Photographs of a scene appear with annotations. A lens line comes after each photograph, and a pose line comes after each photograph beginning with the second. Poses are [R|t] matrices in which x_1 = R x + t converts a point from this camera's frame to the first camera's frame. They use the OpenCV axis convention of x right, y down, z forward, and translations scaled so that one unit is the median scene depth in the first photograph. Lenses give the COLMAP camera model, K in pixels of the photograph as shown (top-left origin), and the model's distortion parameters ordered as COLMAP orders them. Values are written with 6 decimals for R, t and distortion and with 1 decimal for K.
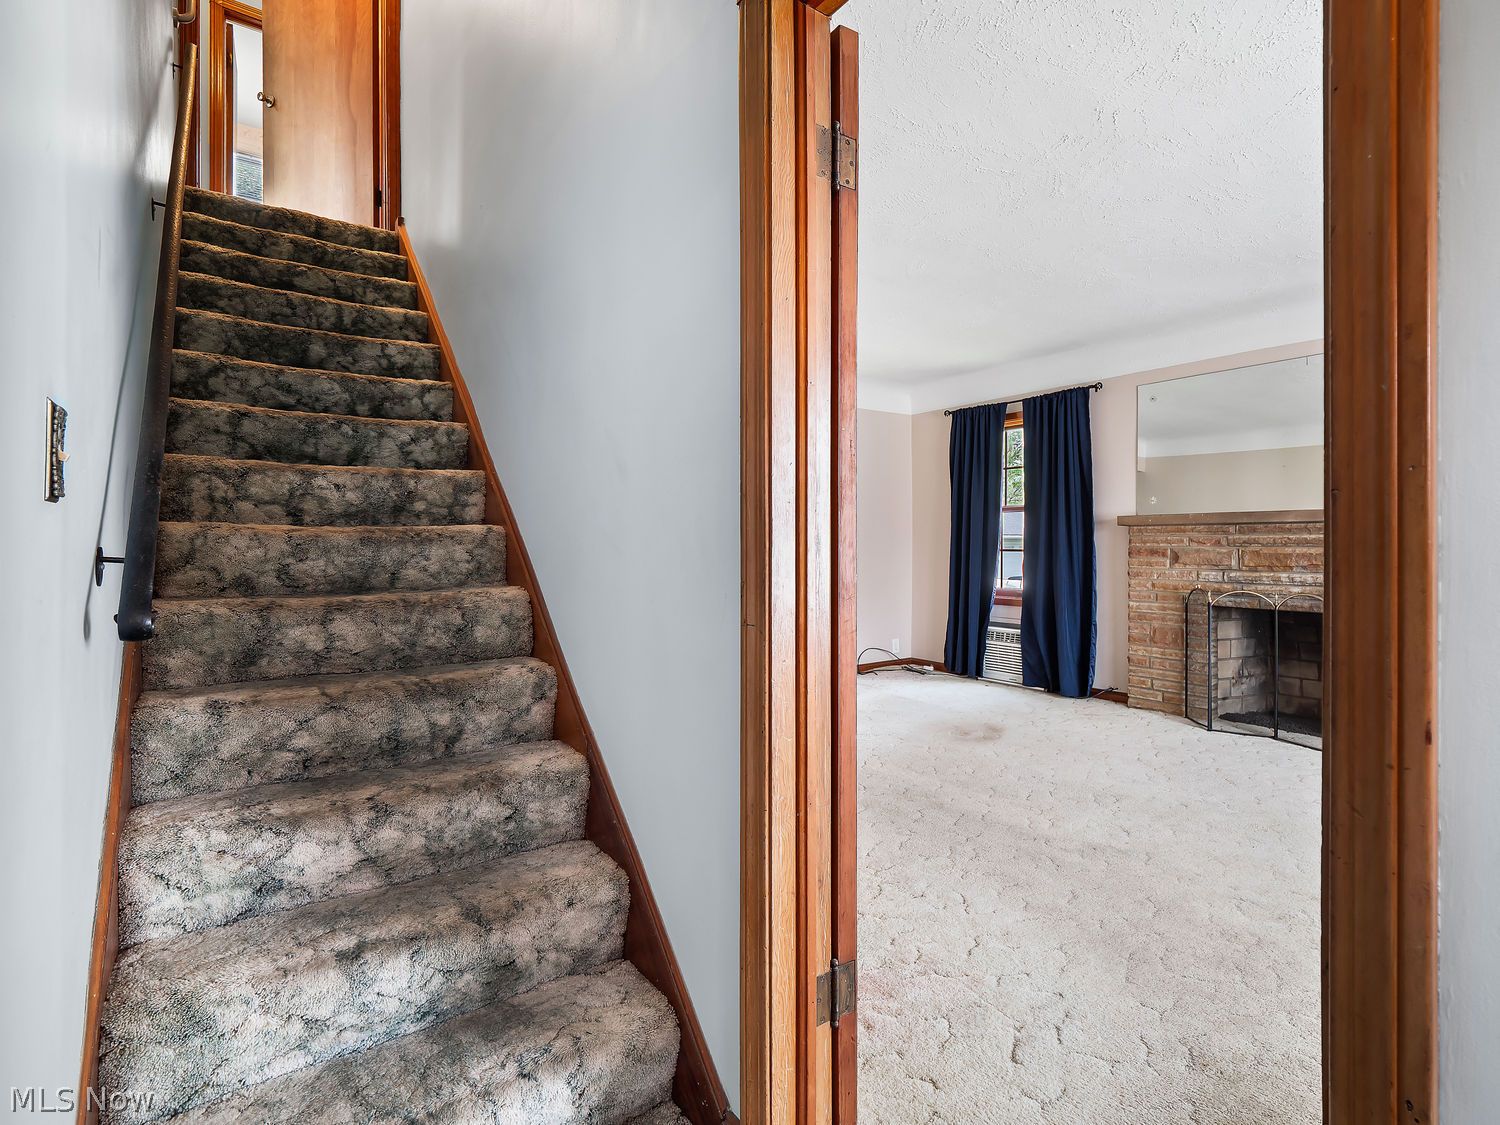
lens RADIAL K [[732.8, 0, 749.7], [0, 732.8, 554.1], [0, 0, 1]] dist [0.001660, -0.001363]
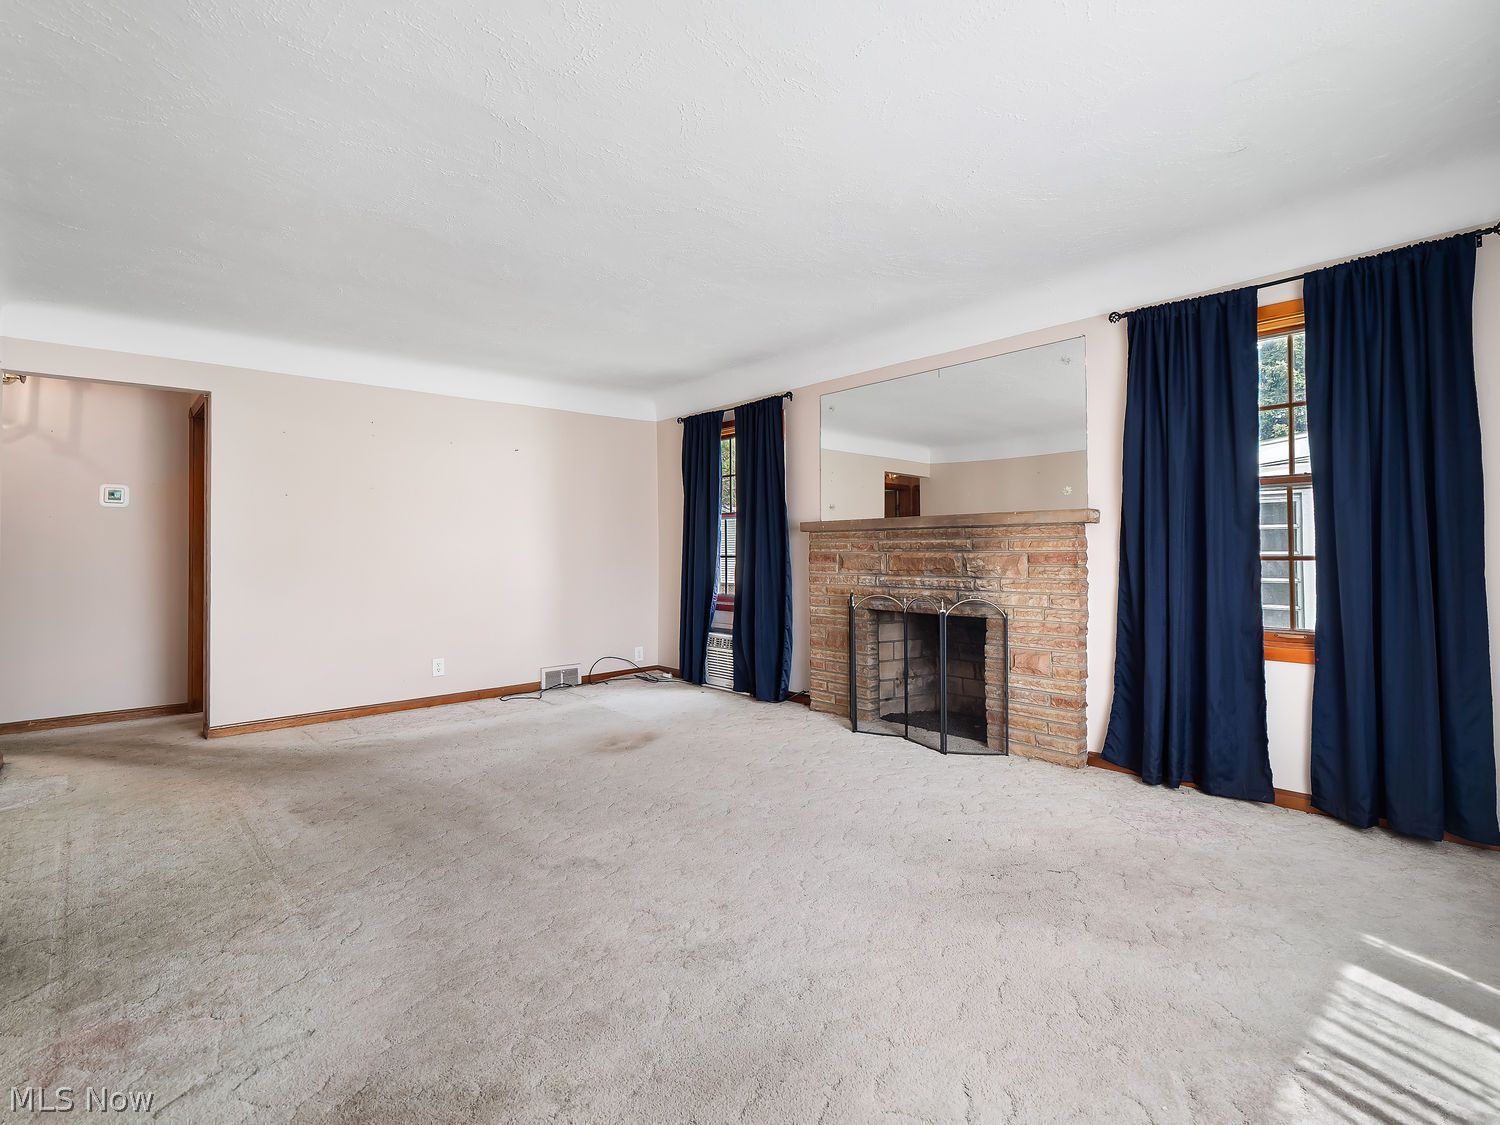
lens RADIAL K [[731.8, 0, 750.6], [0, 731.8, 545.0], [0, 0, 1]] dist [0.003001, -0.000259]
pose [[0.995279, -0.011222, 0.096401, 0.349308], [0.012954, 0.999765, -0.017367, -0.003748], [-0.096183, 0.018533, 0.995191, -0.006590]]
